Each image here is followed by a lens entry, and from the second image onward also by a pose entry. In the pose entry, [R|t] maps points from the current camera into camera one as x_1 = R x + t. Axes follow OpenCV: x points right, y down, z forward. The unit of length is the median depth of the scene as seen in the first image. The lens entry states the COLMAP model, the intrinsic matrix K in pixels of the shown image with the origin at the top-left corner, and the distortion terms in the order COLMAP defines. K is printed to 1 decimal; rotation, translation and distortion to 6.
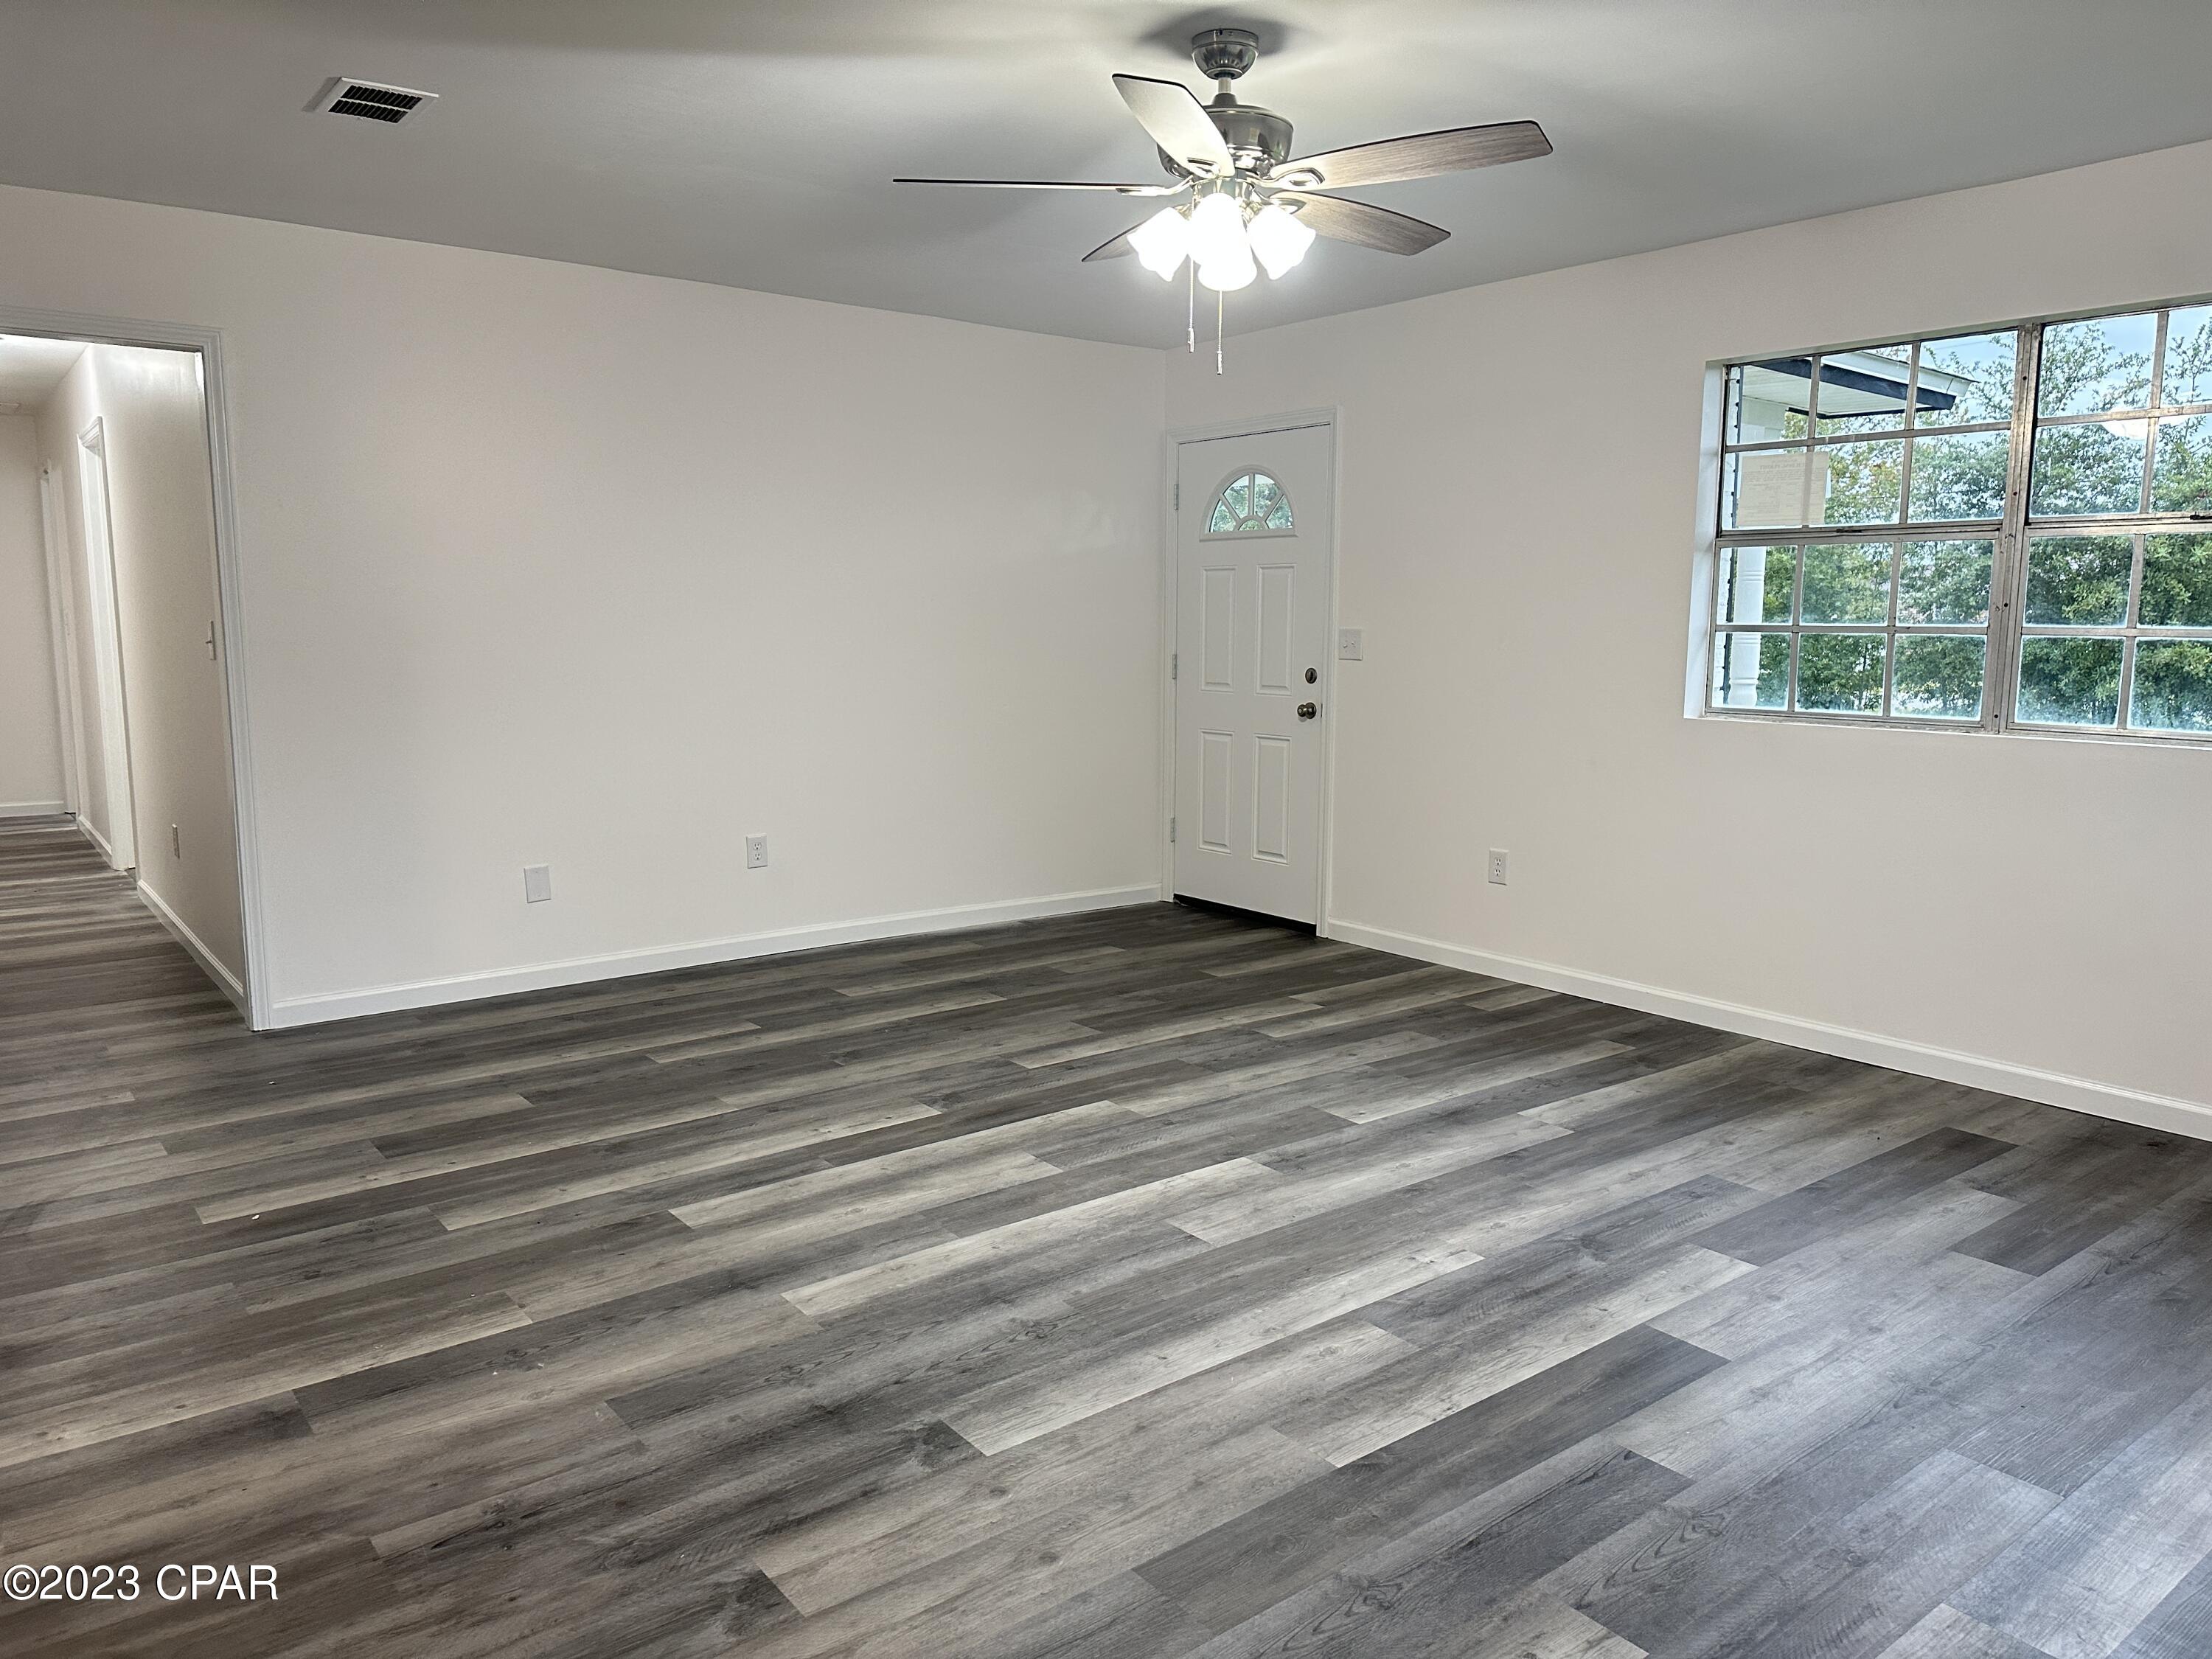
lens RADIAL K [[1537.3, 0, 1116.2], [0, 1537.3, 826.5], [0, 0, 1]] dist [0.073506, -0.085403]
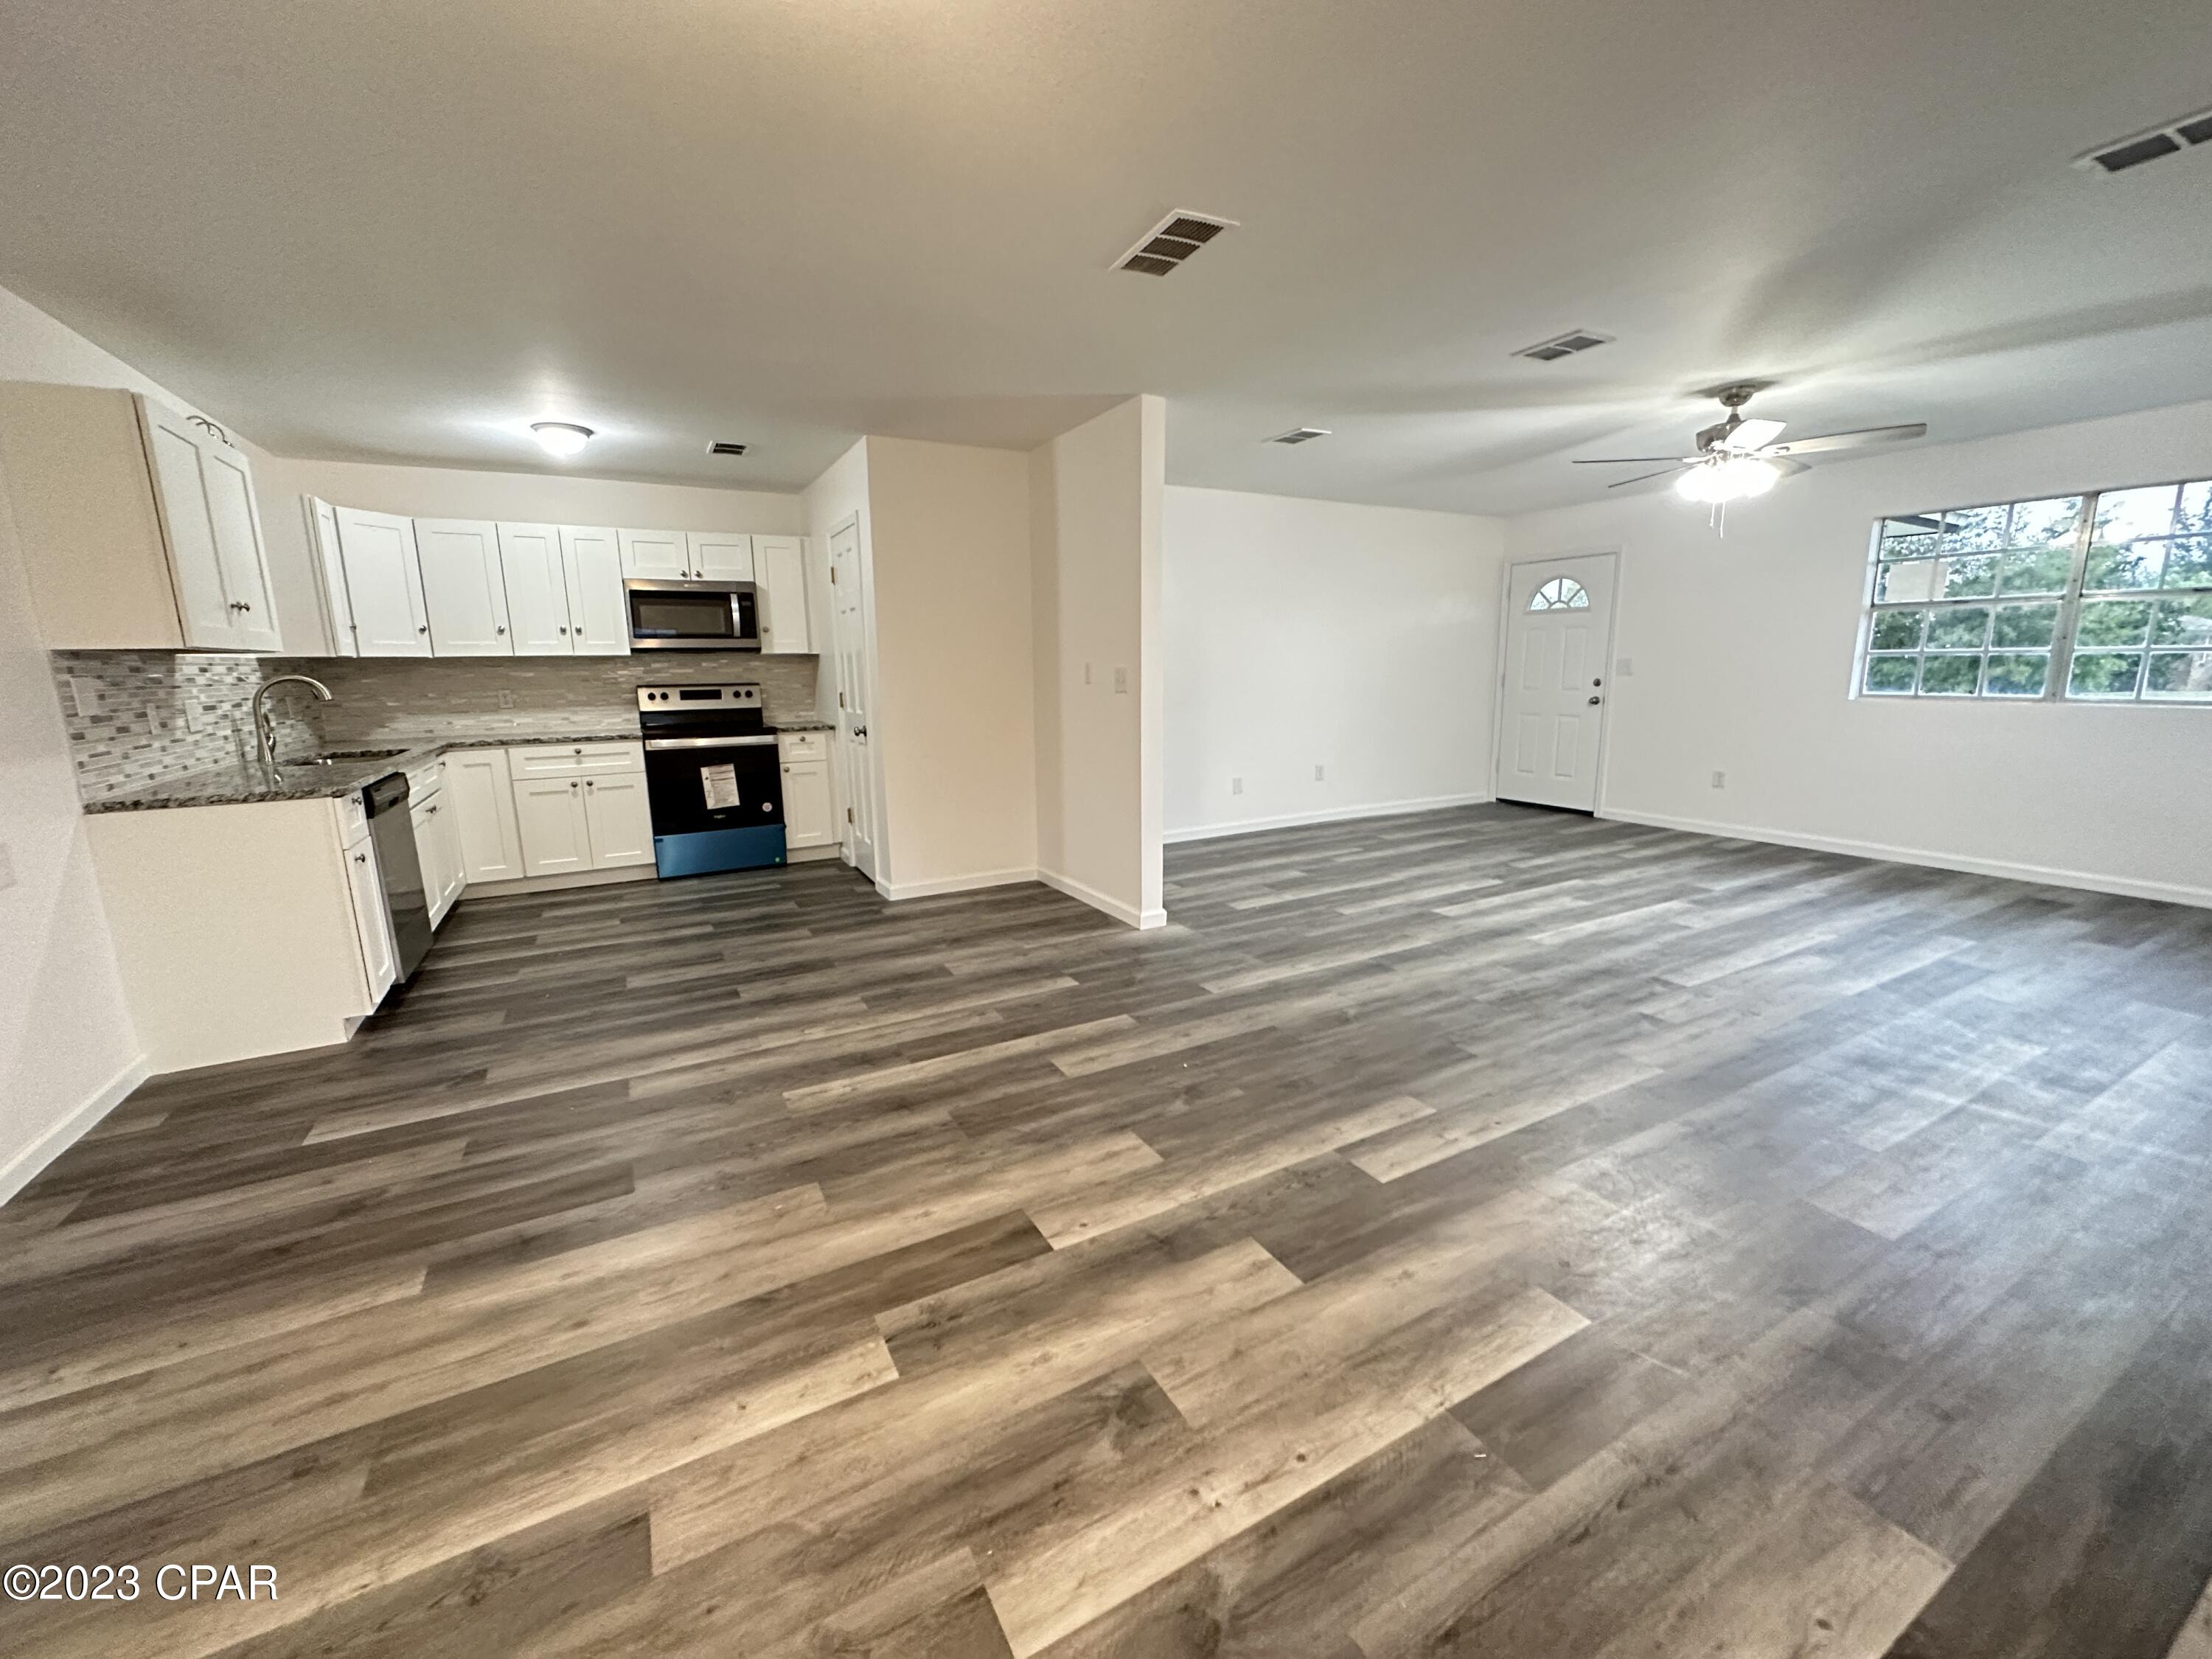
lens RADIAL K [[883.7, 0, 1103.0], [0, 883.7, 826.4], [0, 0, 1]] dist [-0.004231, 0.000473]
pose [[0.986381, 0.009793, -0.164184, -0.498764], [-0.002128, 0.998902, 0.046802, 0.052964], [0.164462, -0.045816, 0.985319, -0.345651]]
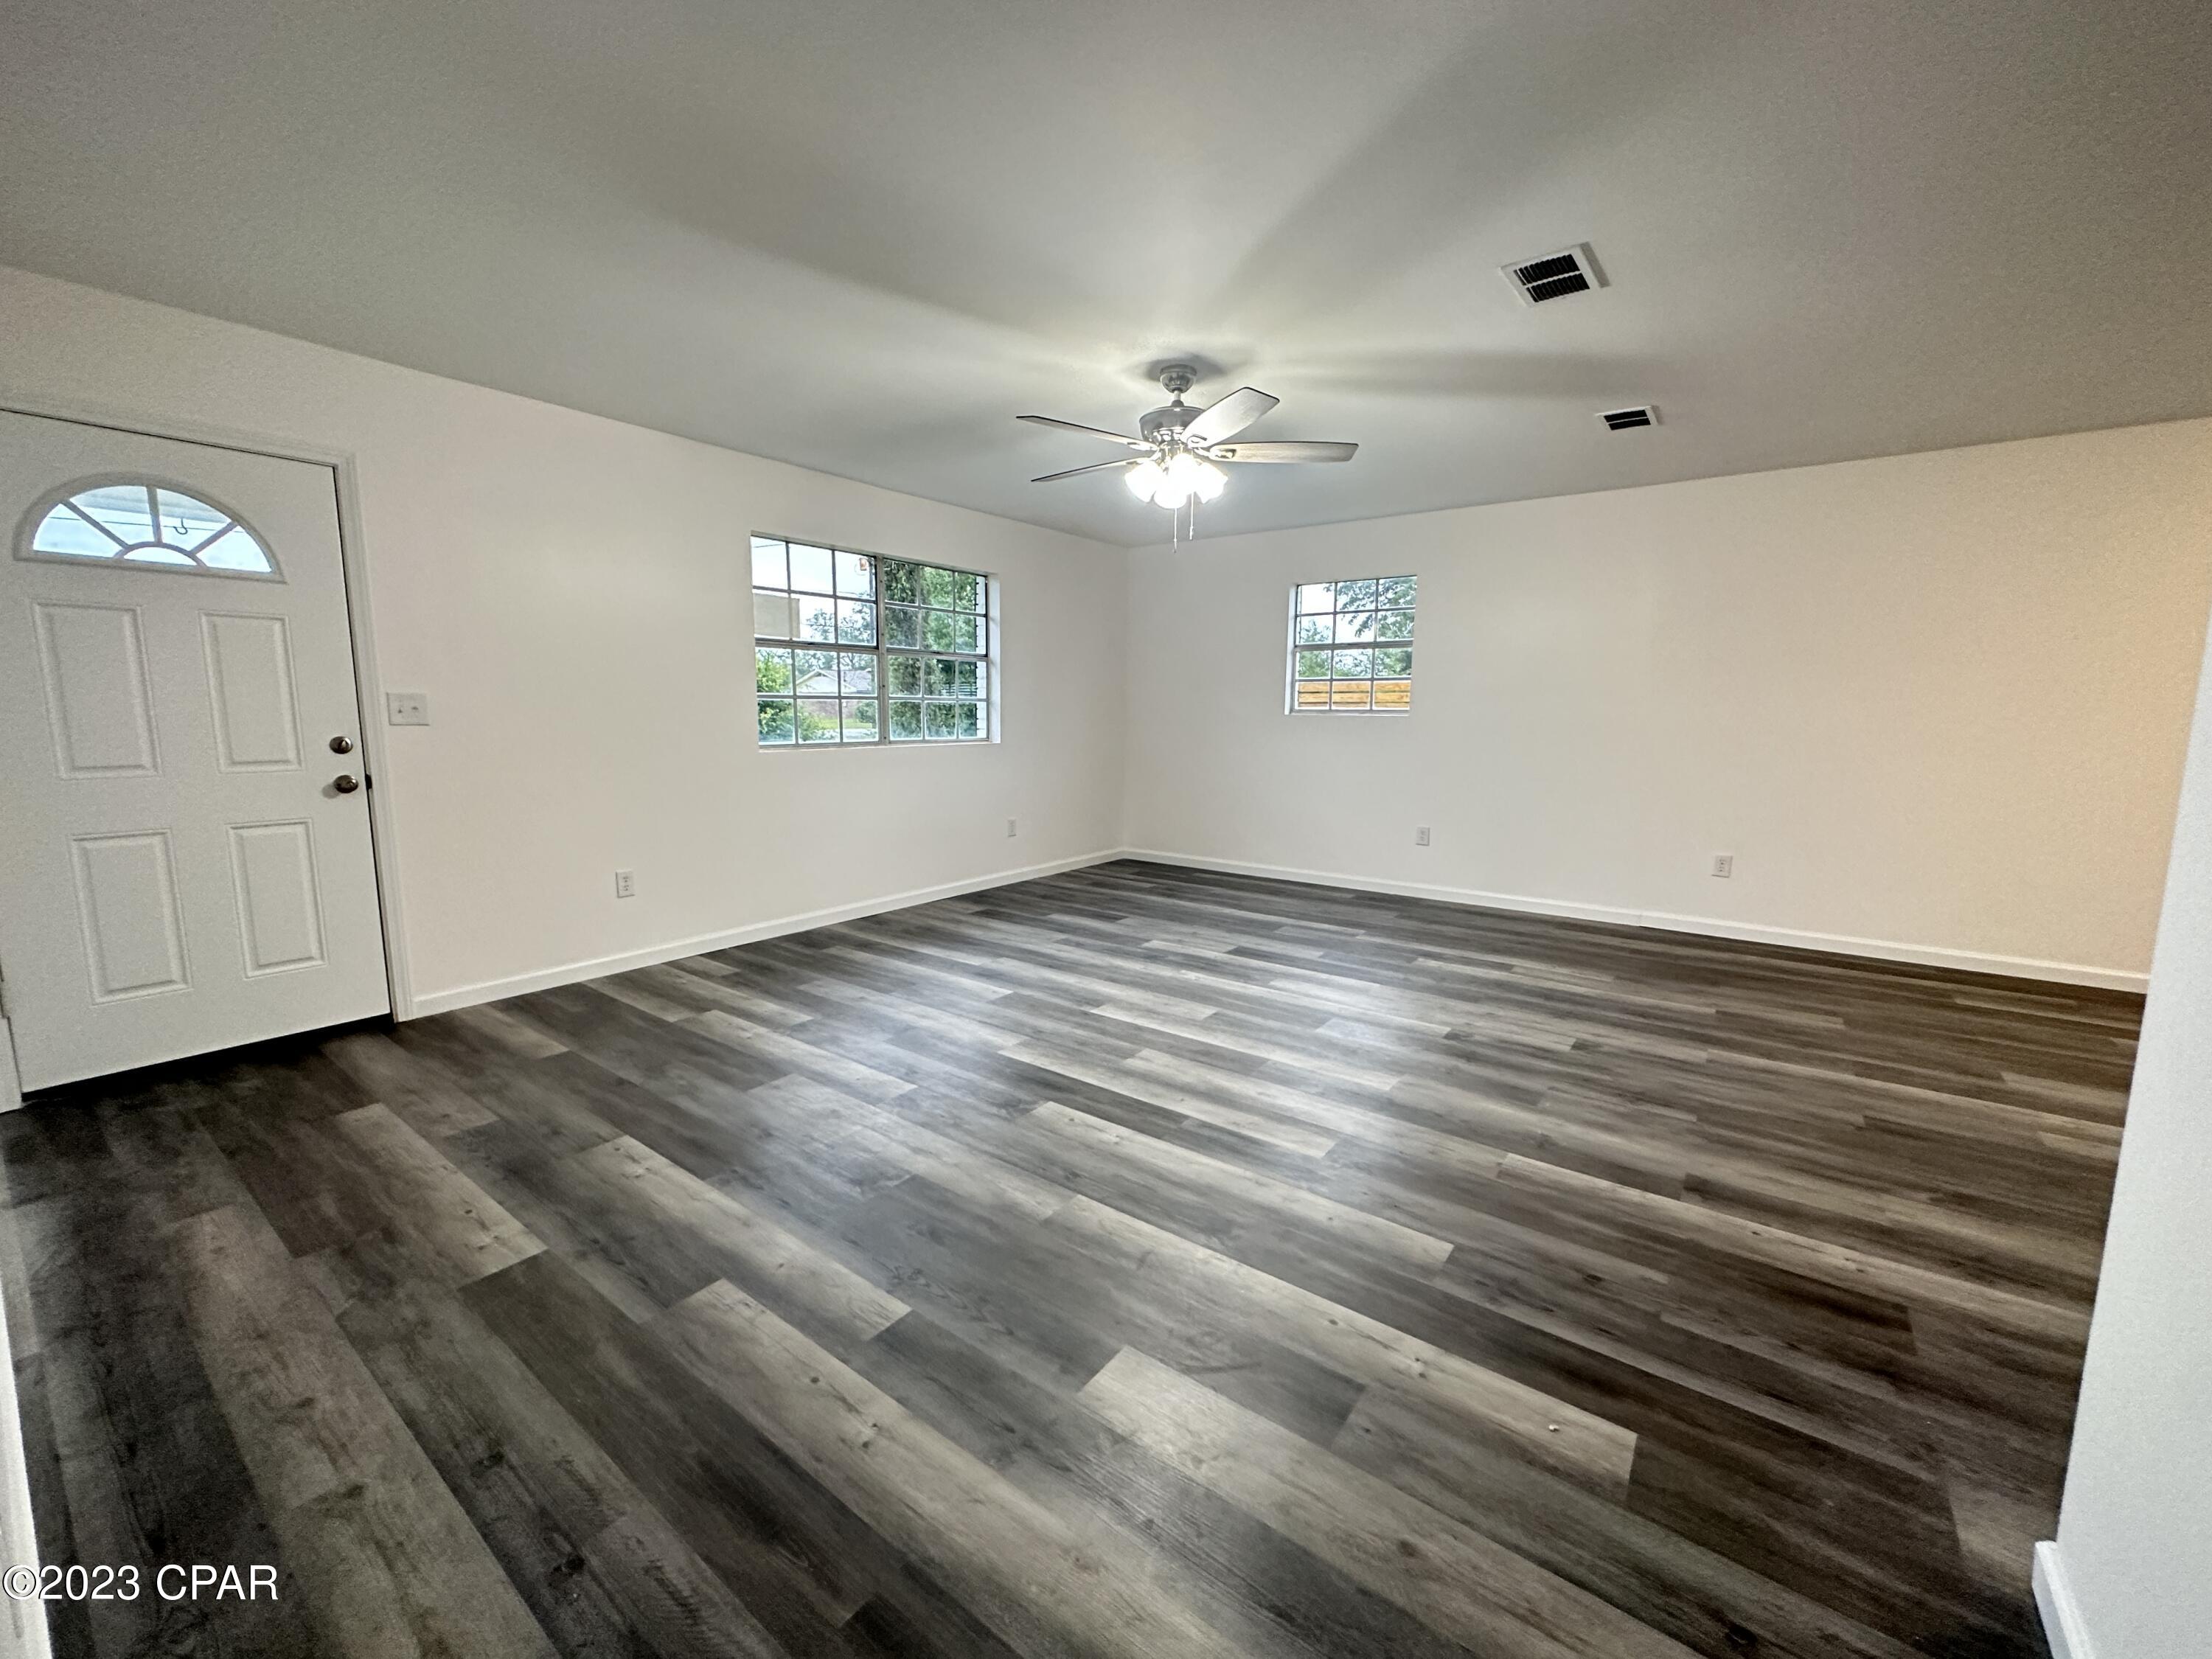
lens RADIAL K [[883.7, 0, 1107.9], [0, 883.7, 832.8], [0, 0, 1]] dist [-0.004231, 0.000473]
pose [[-0.259741, -0.144788, 0.954762, -0.787170], [0.124812, 0.975370, 0.181867, -0.141042], [-0.957579, 0.166405, -0.235272, 1.148837]]
